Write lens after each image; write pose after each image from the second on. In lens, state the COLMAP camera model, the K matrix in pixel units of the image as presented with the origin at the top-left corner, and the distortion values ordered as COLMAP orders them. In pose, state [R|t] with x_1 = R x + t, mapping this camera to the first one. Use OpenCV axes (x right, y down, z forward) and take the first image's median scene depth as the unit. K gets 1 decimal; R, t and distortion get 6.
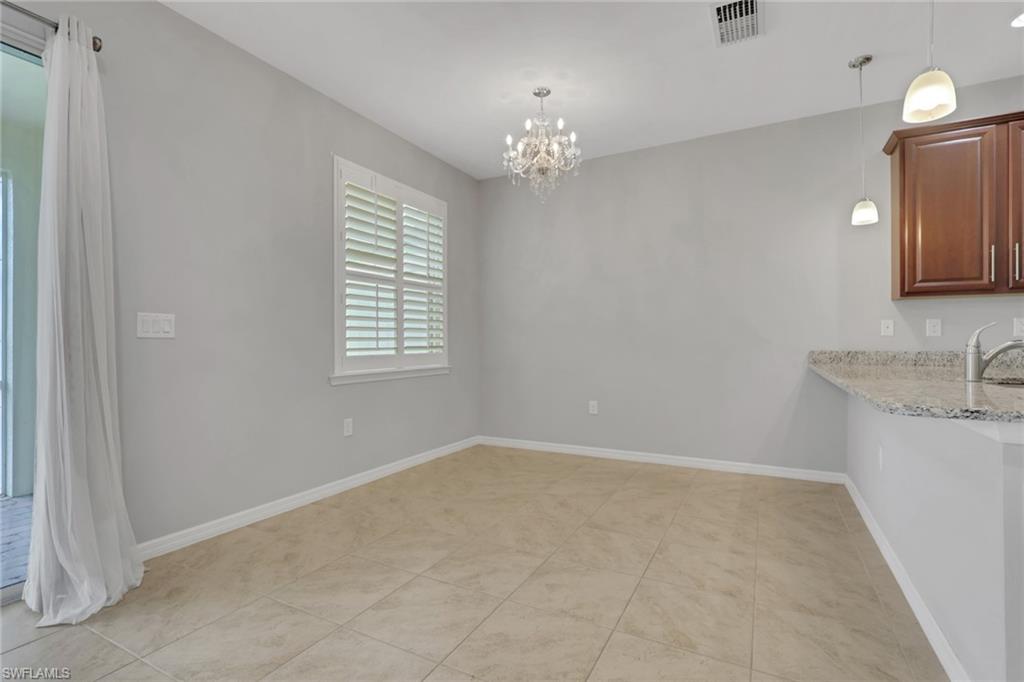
lens RADIAL K [[494.5, 0, 506.9], [0, 494.5, 346.7], [0, 0, 1]] dist [-0.002440, 0.000912]
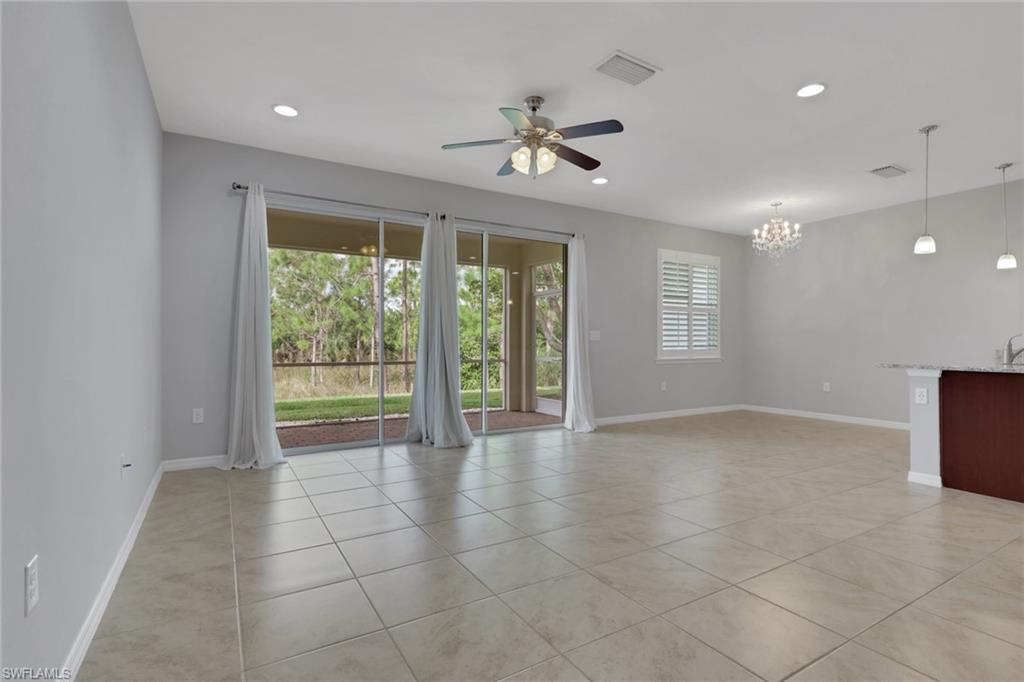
lens RADIAL K [[494.5, 0, 495.0], [0, 494.5, 346.1], [0, 0, 1]] dist [-0.002440, 0.000912]
pose [[0.847837, 0.006573, -0.530216, 0.149748], [-0.007341, 0.999973, 0.000657, 0.007733], [0.530206, 0.003335, 0.847862, -1.010028]]
